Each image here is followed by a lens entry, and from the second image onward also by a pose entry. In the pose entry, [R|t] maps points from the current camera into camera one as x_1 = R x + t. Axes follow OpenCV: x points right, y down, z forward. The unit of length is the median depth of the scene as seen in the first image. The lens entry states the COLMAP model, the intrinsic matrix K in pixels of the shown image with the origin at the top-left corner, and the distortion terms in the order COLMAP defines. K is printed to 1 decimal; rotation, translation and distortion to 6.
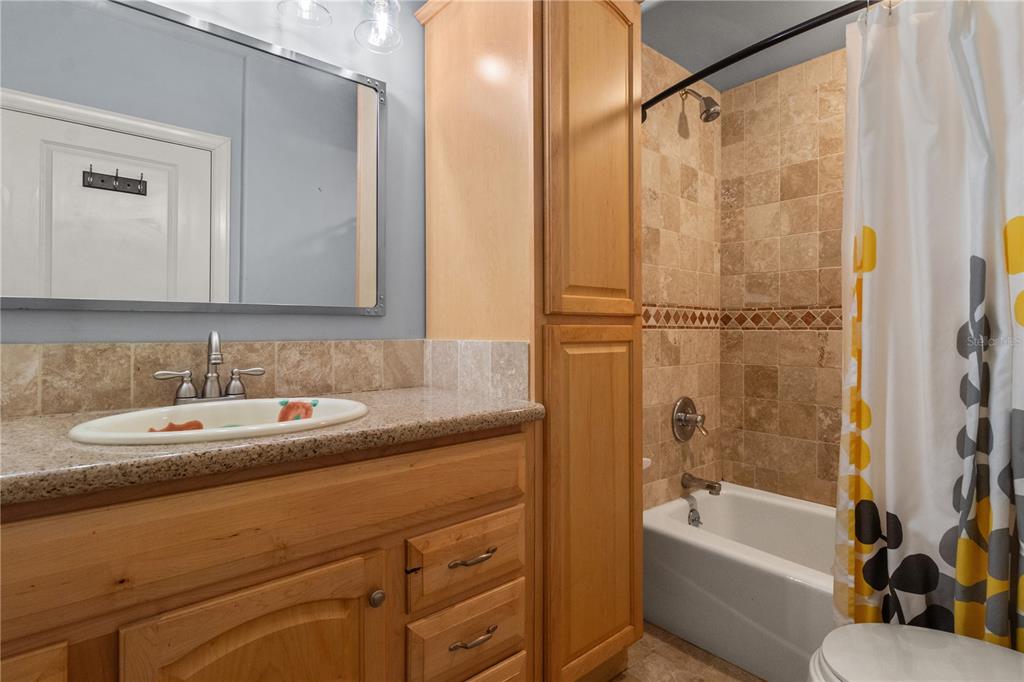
lens RADIAL K [[508.6, 0, 512.0], [0, 508.6, 341.0], [0, 0, 1]] dist [0.000110, -0.001052]
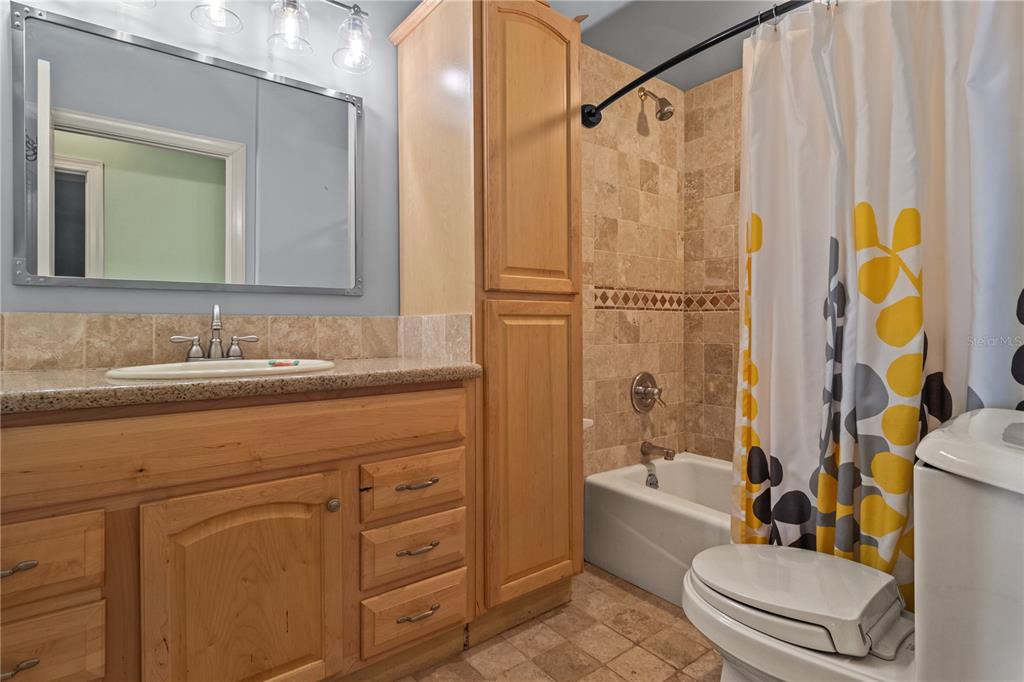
lens RADIAL K [[516.6, 0, 512.0], [0, 516.6, 341.0], [0, 0, 1]] dist [0.000533, 0.000498]
pose [[0.998436, -0.002110, -0.055866, 0.198686], [0.002486, 0.999975, 0.006646, 0.058624], [0.055850, -0.006774, 0.998416, -0.217746]]
